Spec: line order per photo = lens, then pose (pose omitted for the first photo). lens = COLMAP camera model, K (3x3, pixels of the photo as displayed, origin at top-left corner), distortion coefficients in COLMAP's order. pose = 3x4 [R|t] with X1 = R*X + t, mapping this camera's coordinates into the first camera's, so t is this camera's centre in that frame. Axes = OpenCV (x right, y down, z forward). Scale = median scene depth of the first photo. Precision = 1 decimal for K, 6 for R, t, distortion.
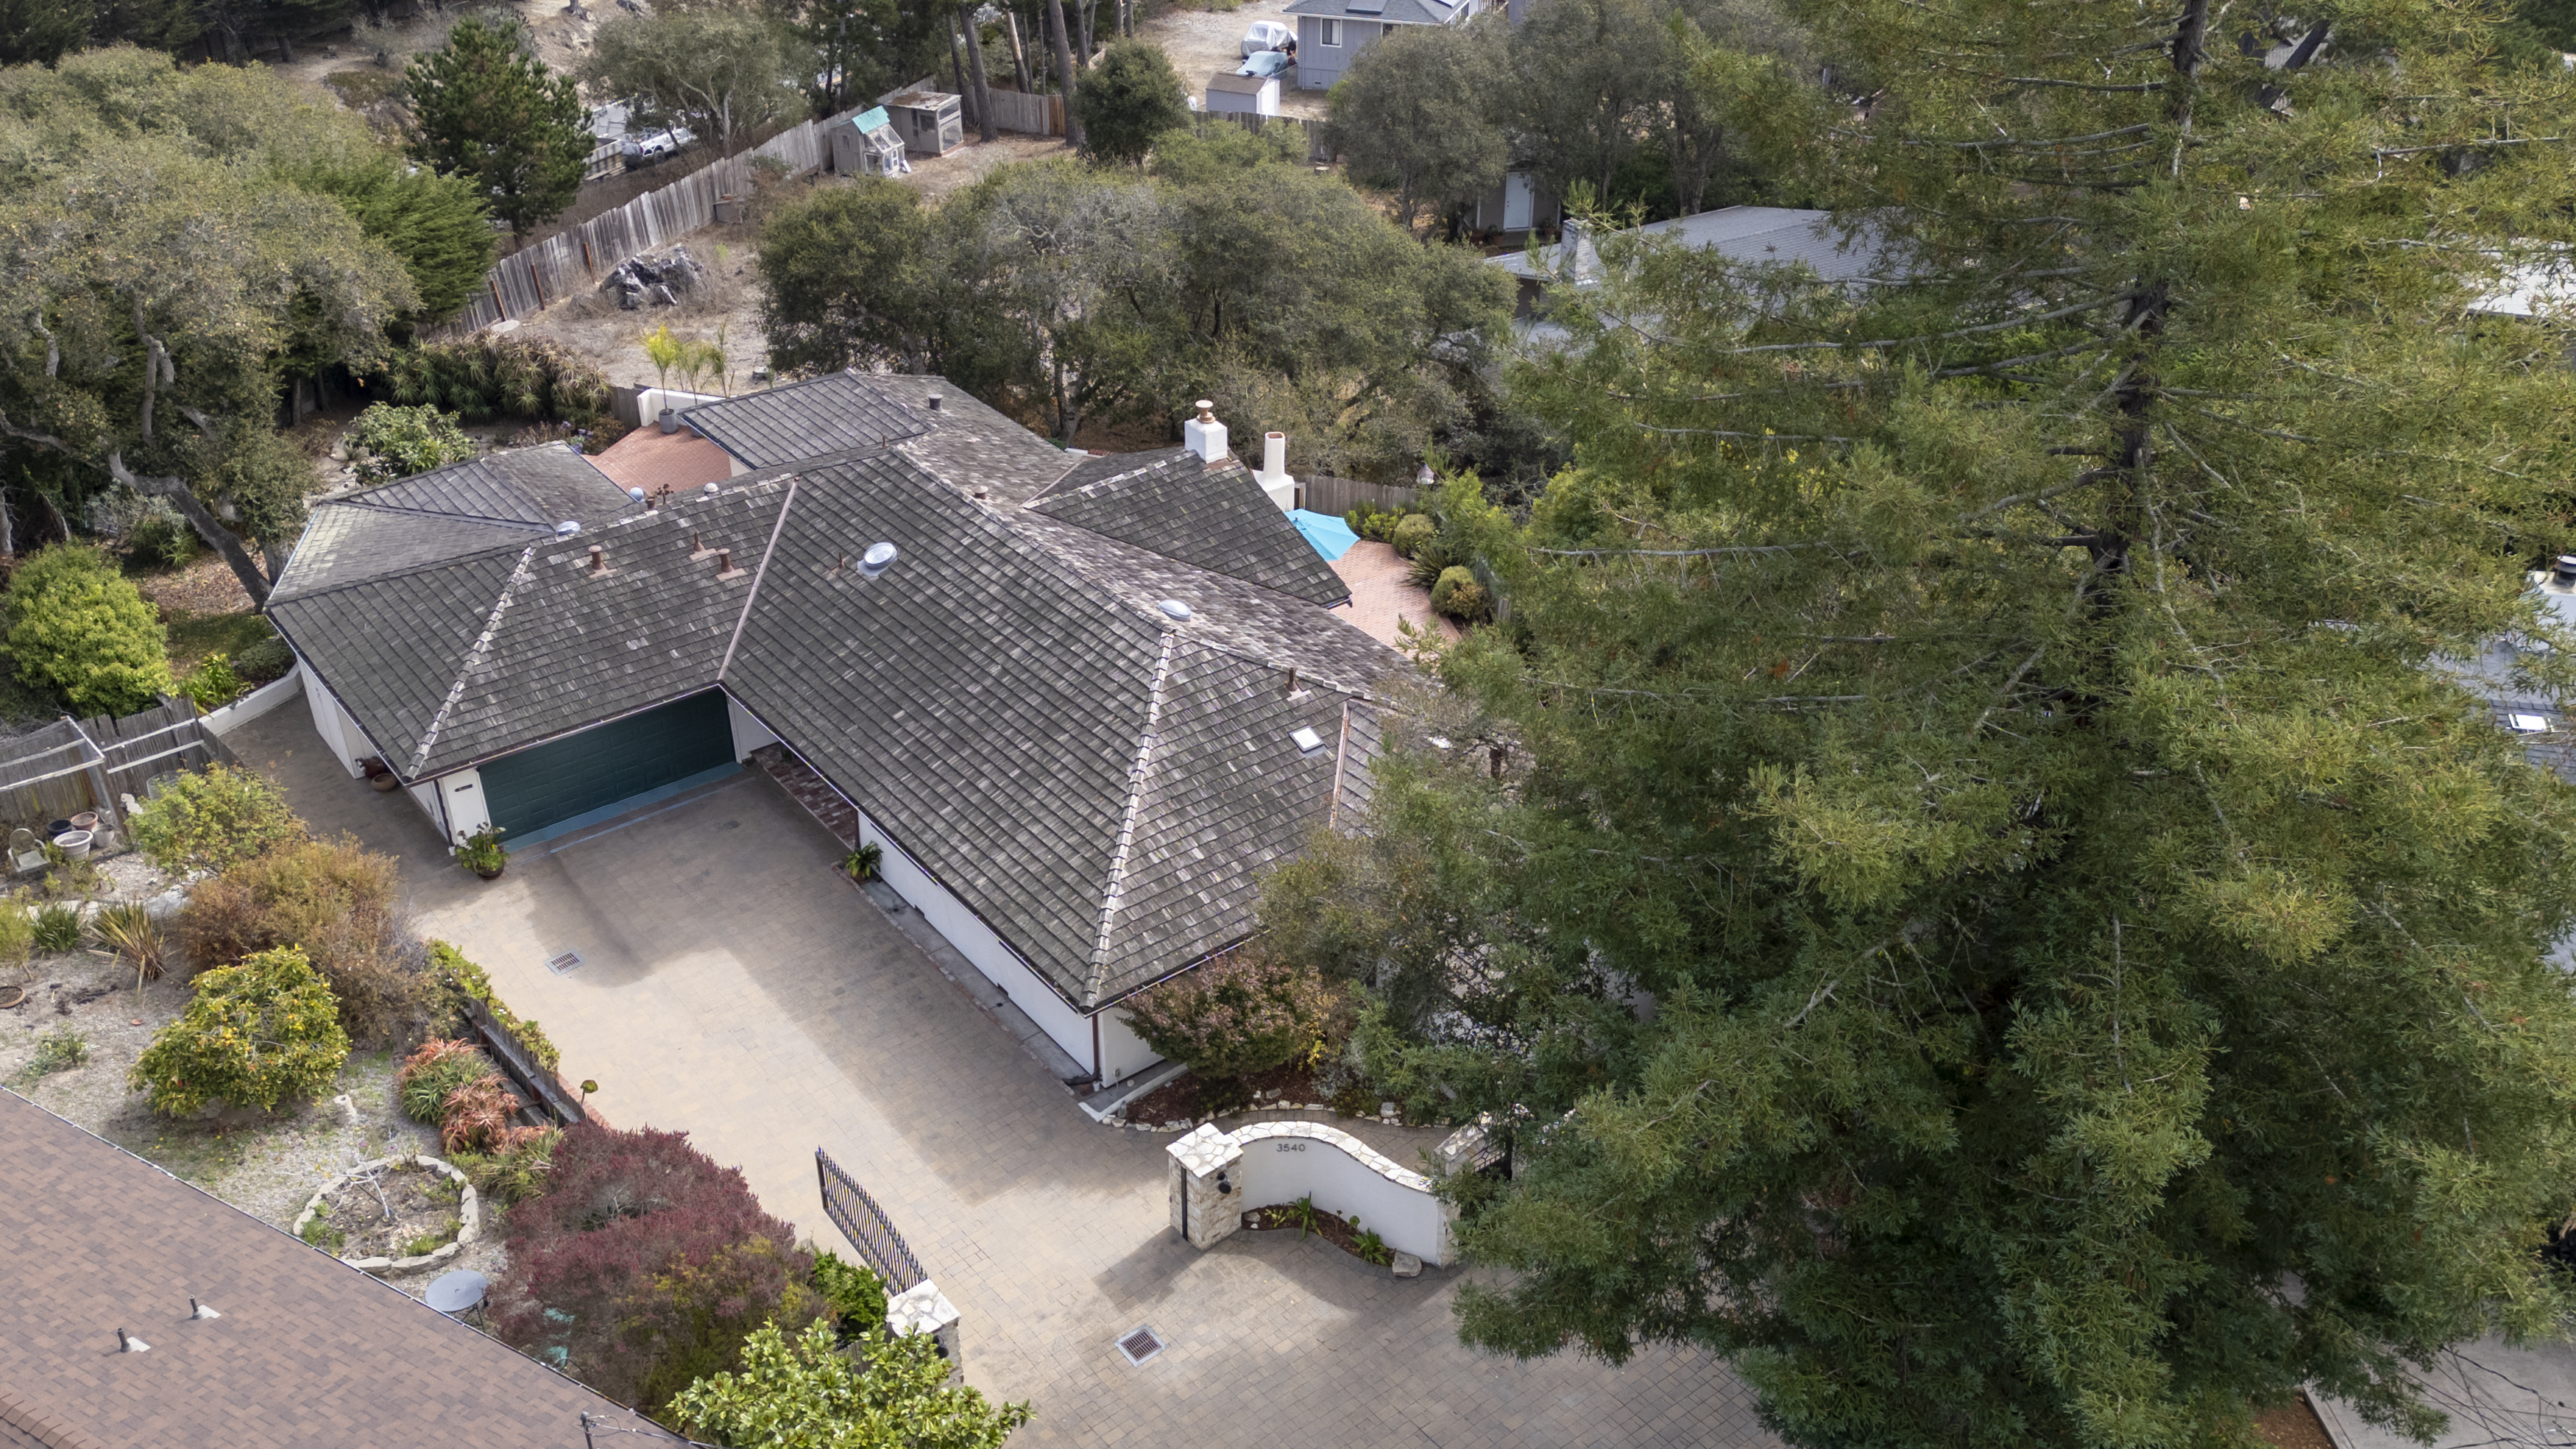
lens RADIAL K [[2161.4, 0, 1280.7], [0, 2161.4, 776.5], [0, 0, 1]] dist [0.102048, -0.125851]
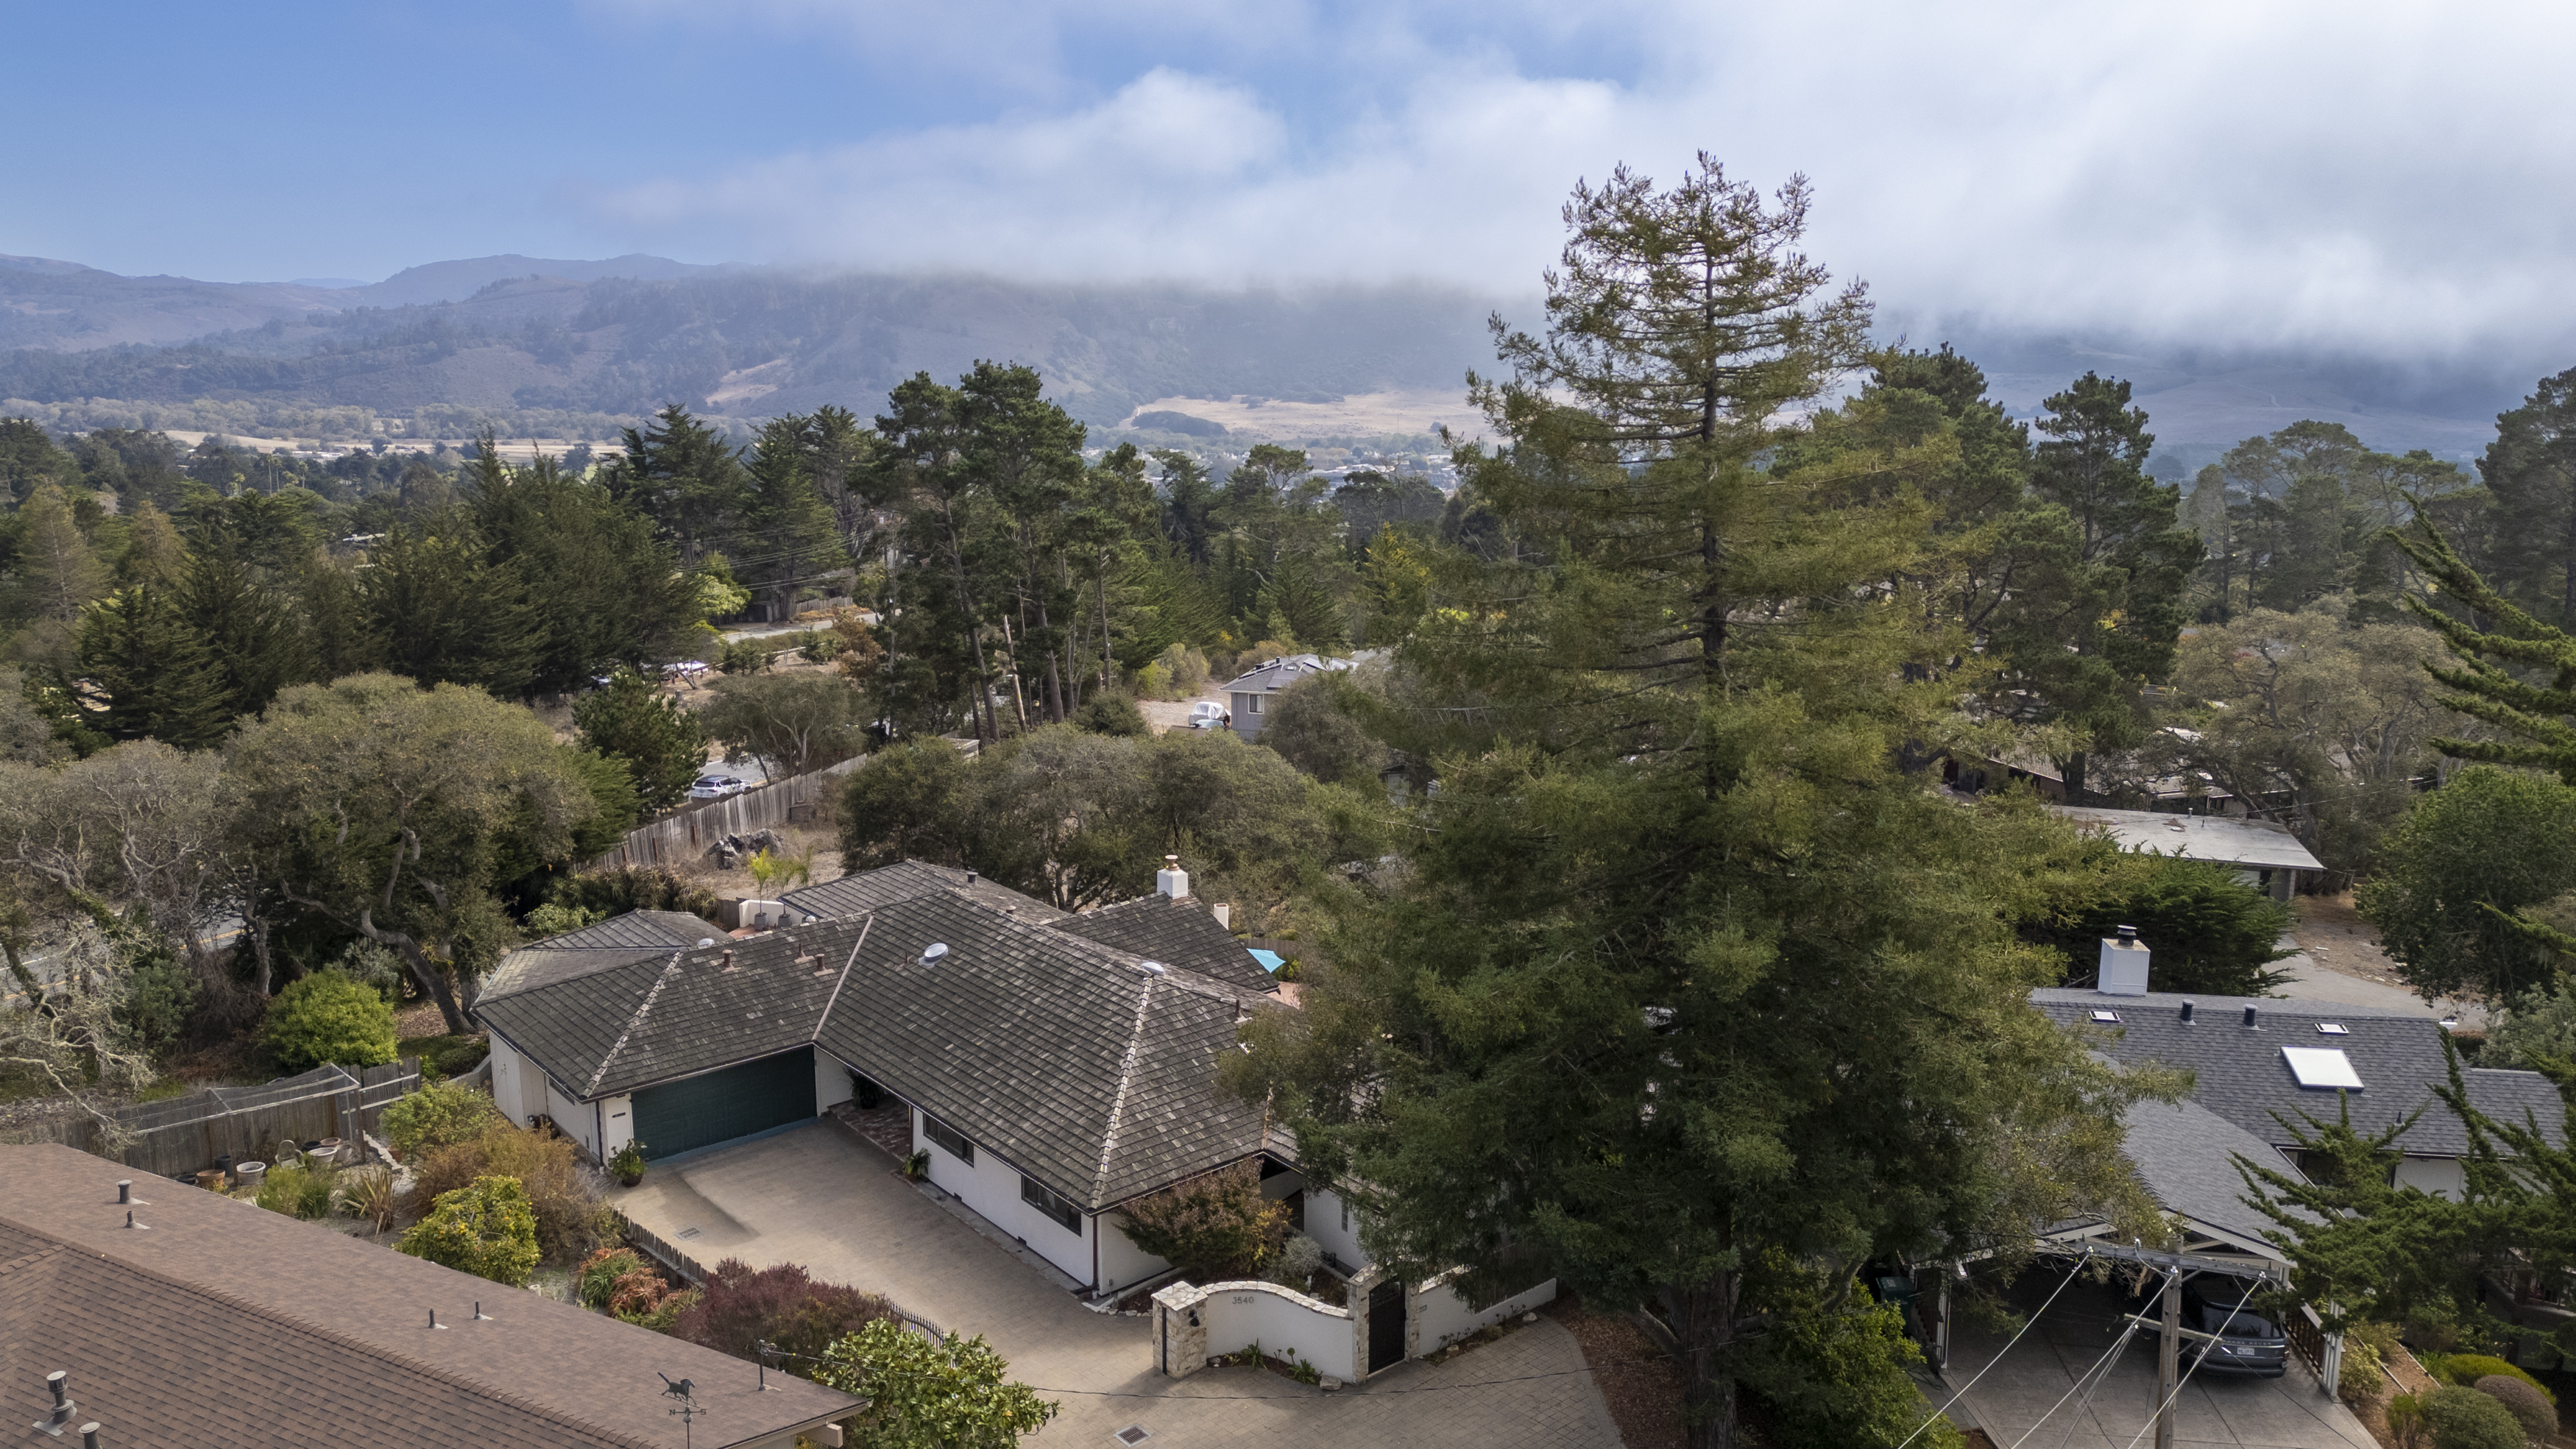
lens RADIAL K [[1892.6, 0, 1288.0], [0, 1892.6, 724.5], [0, 0, 1]] dist [0.099554, -0.123595]
pose [[0.999164, -0.009900, 0.039656, -0.008648], [0.023372, 0.934338, -0.355621, 0.208011], [-0.033531, 0.356251, 0.933789, -0.192893]]
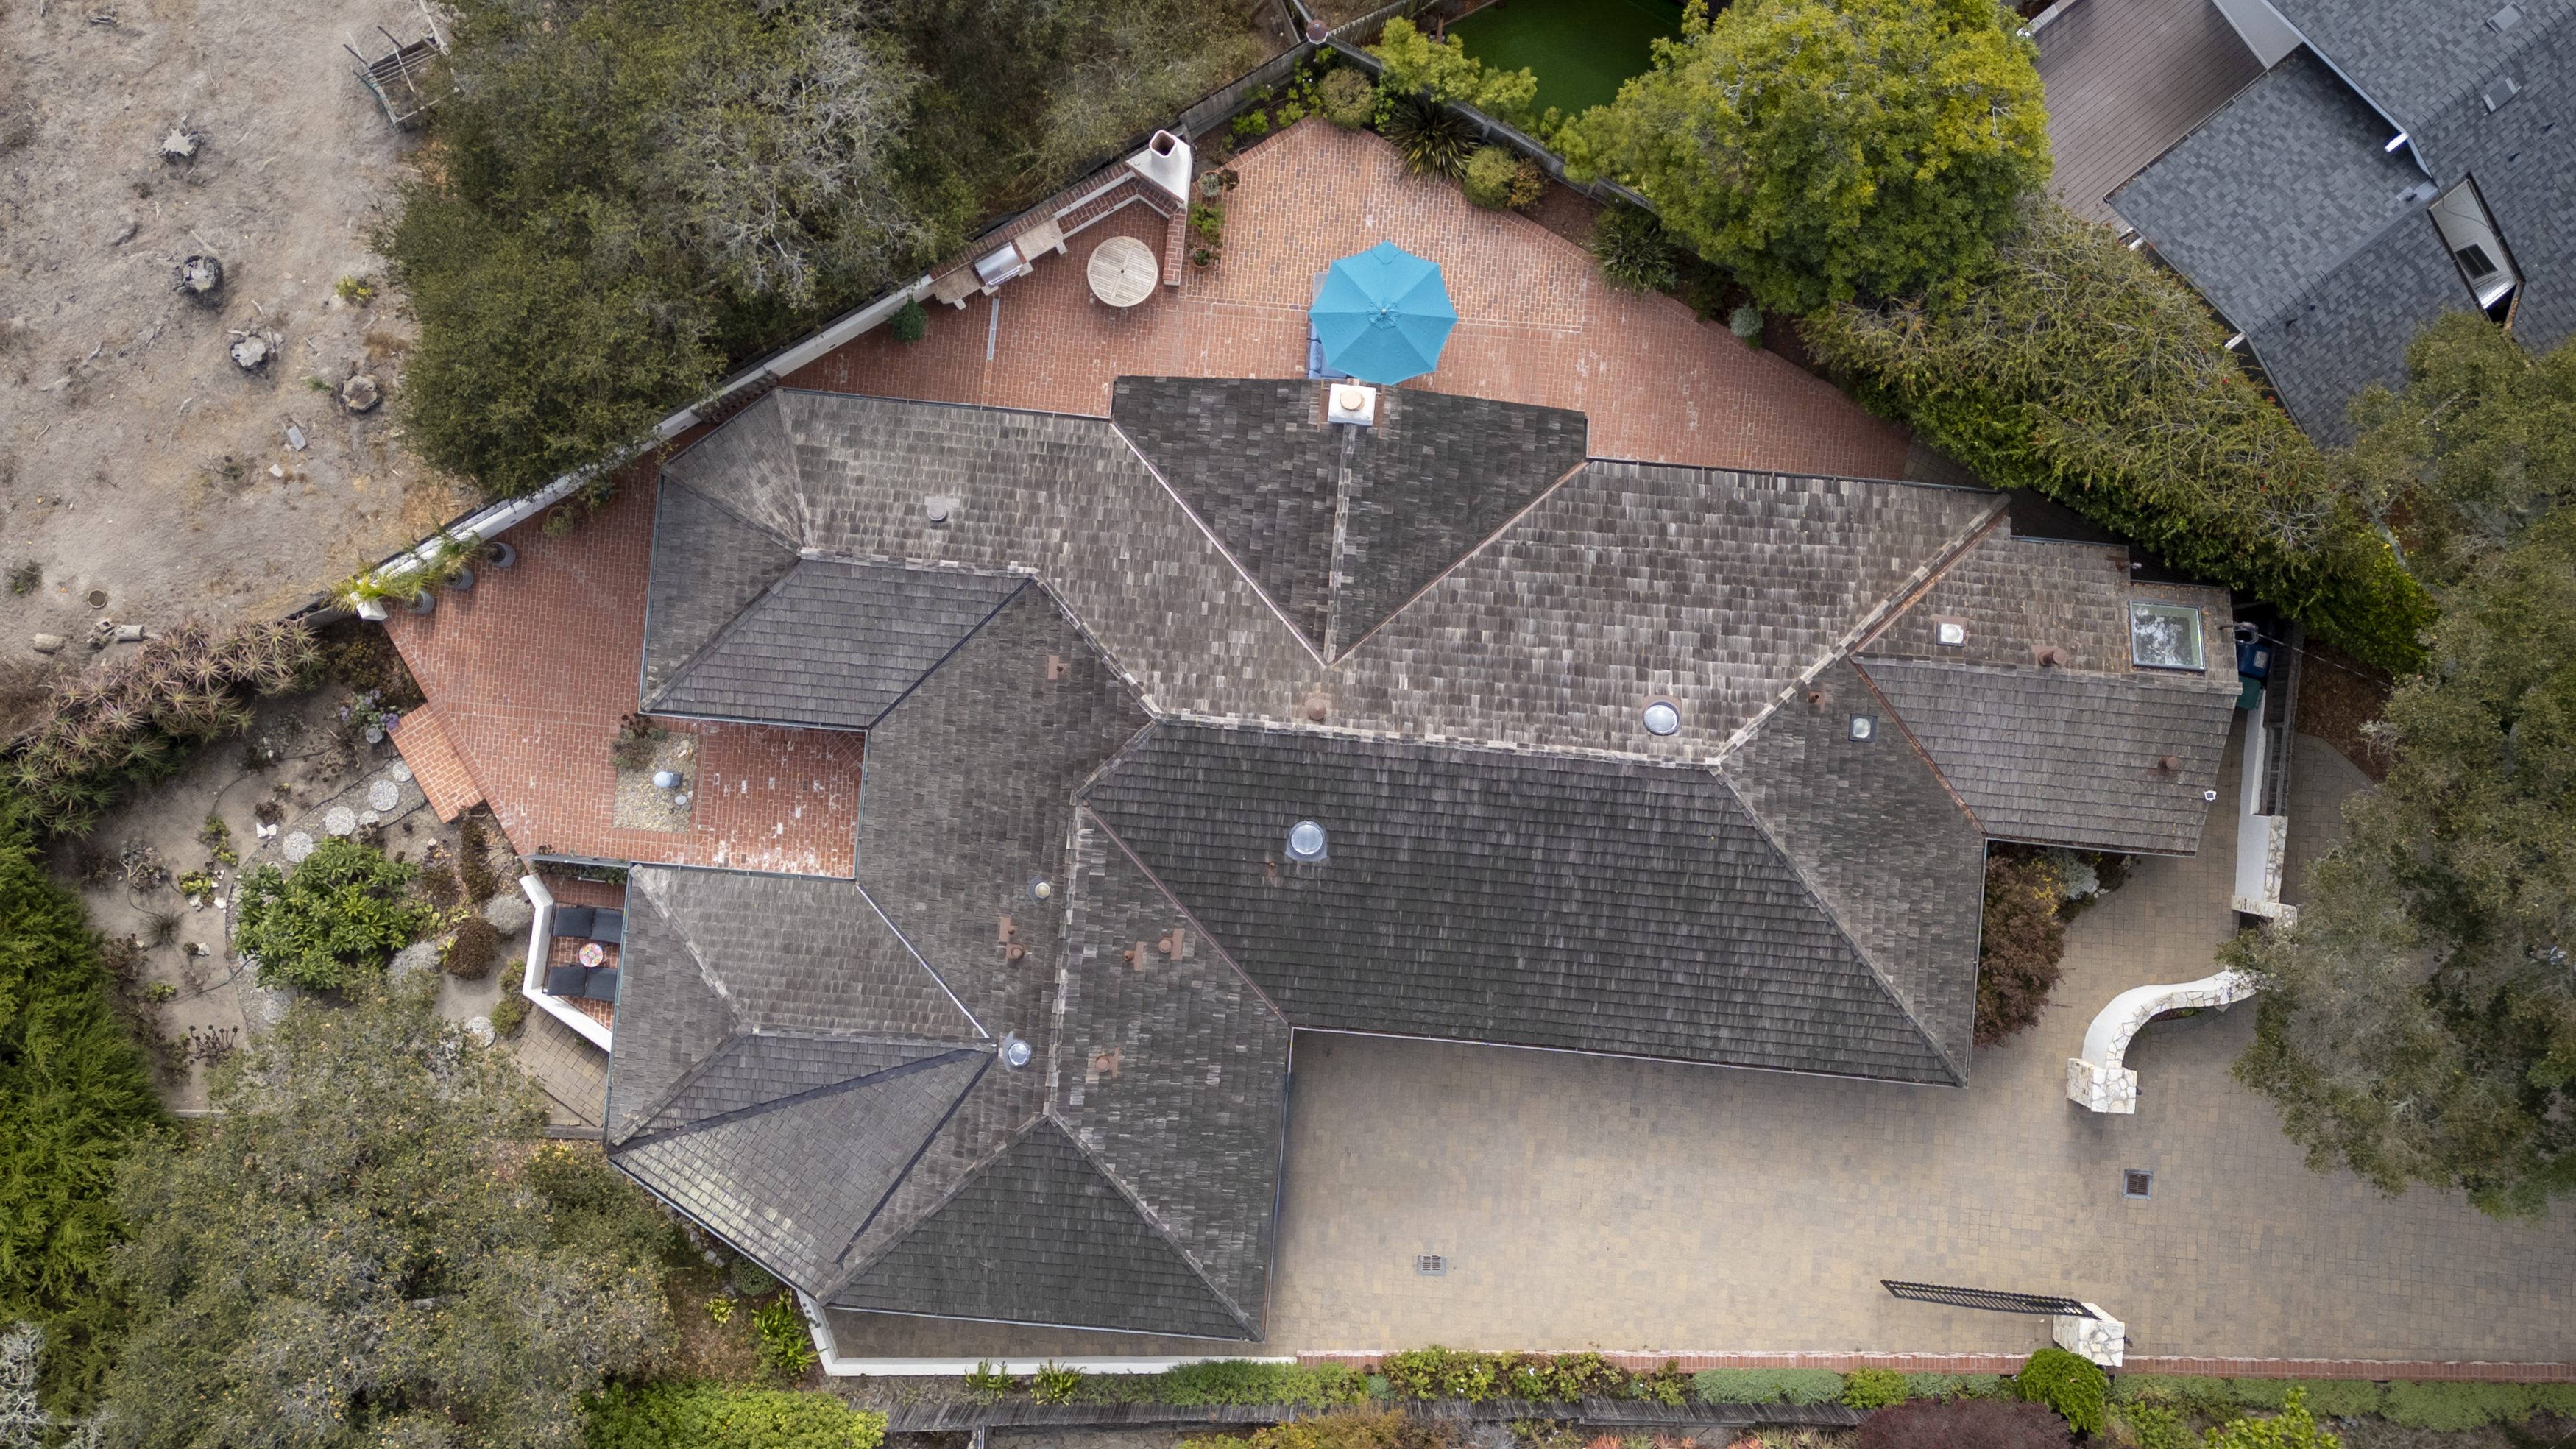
lens RADIAL K [[1892.6, 0, 1288.0], [0, 1892.6, 724.5], [0, 0, 1]] dist [0.099554, -0.123595]
pose [[0.676031, -0.736682, -0.016794, -0.148431], [0.418730, 0.365303, 0.831396, -0.838040], [-0.606339, -0.569082, 0.555427, 0.619934]]
